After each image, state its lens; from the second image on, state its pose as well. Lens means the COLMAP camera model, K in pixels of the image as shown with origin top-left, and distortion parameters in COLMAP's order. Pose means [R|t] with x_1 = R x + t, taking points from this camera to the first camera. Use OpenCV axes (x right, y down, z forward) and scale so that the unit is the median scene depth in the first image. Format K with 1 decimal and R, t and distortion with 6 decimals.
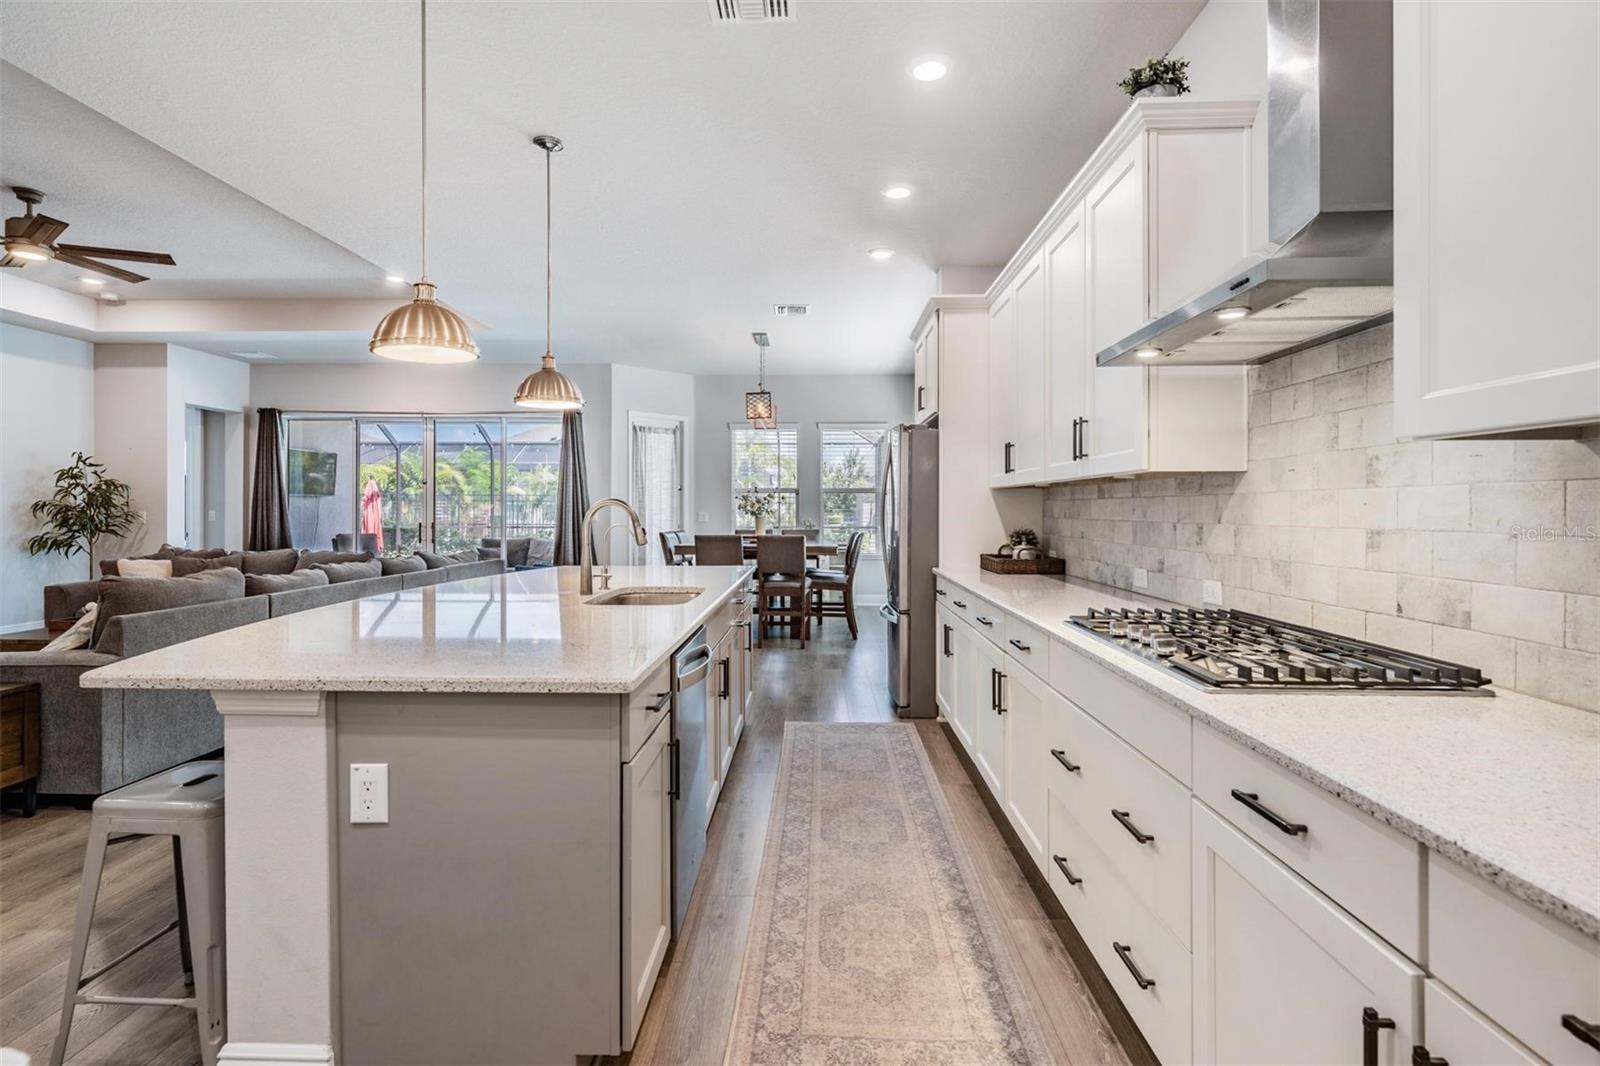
lens RADIAL K [[788.1, 0, 797.9], [0, 788.1, 510.3], [0, 0, 1]] dist [-0.000679, -0.000296]
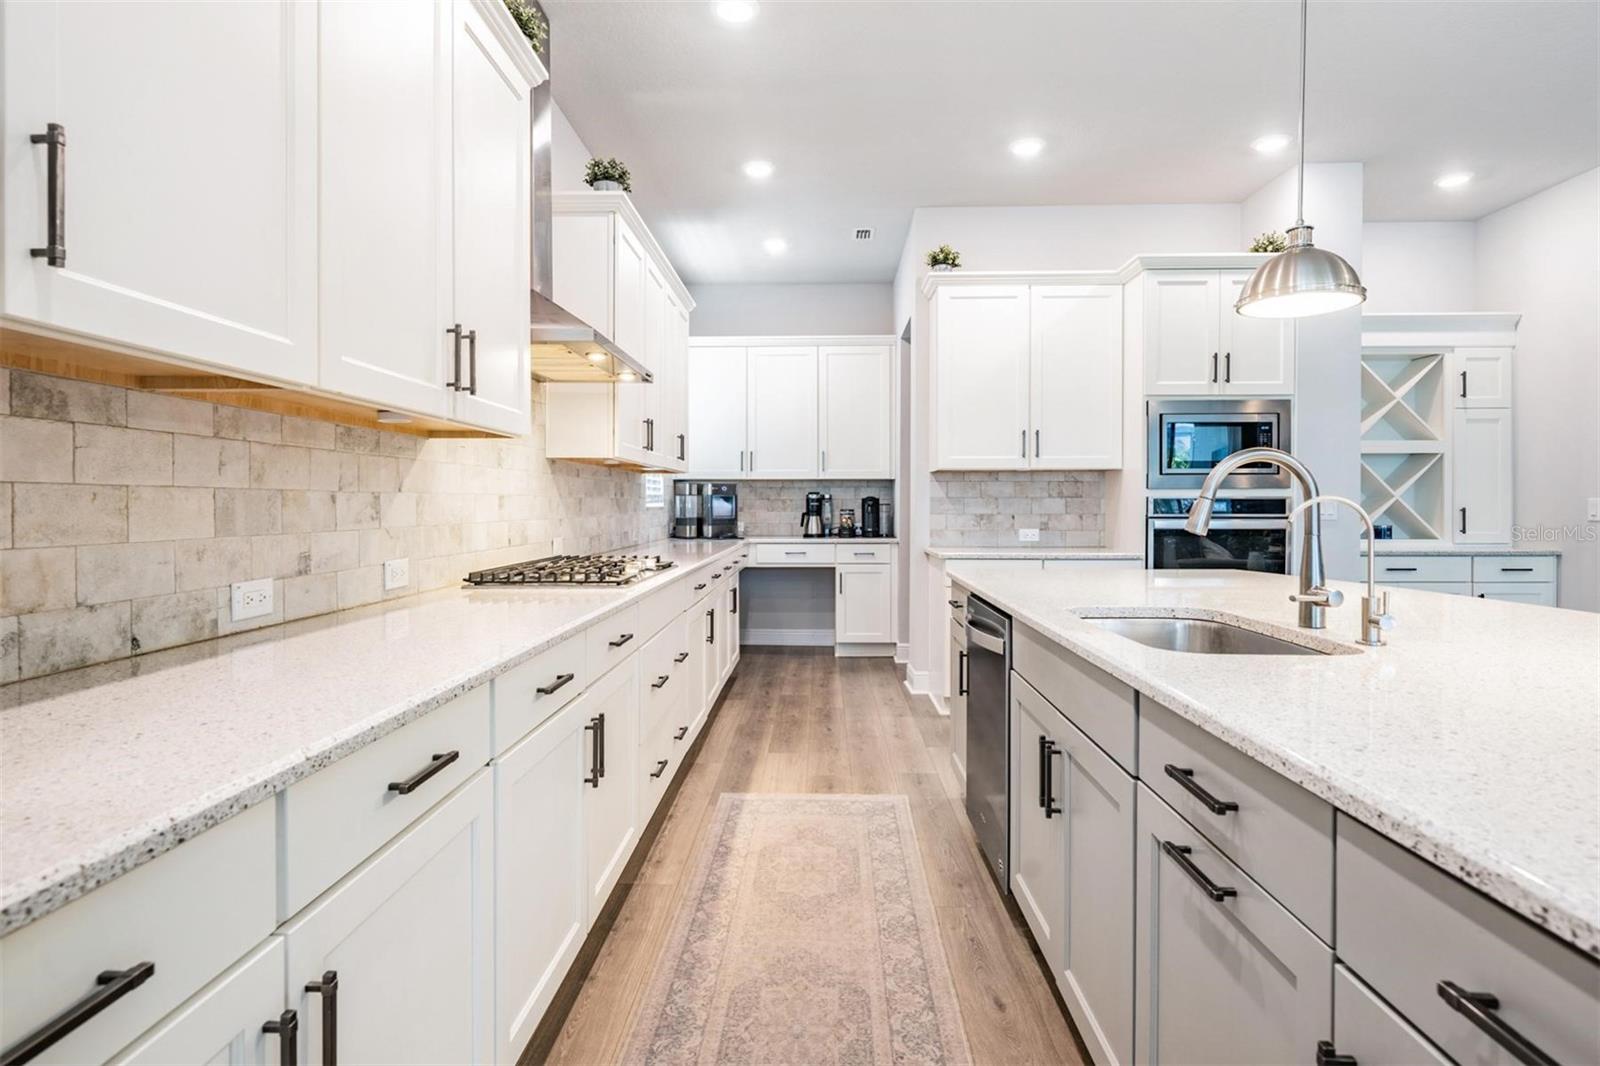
lens RADIAL K [[833.4, 0, 794.0], [0, 833.4, 510.7], [0, 0, 1]] dist [-0.001427, -0.000369]
pose [[-0.999945, -0.002104, 0.010284, 0.033125], [-0.002008, 0.999954, 0.009386, 0.009661], [-0.010303, 0.009364, -0.999903, 0.663761]]
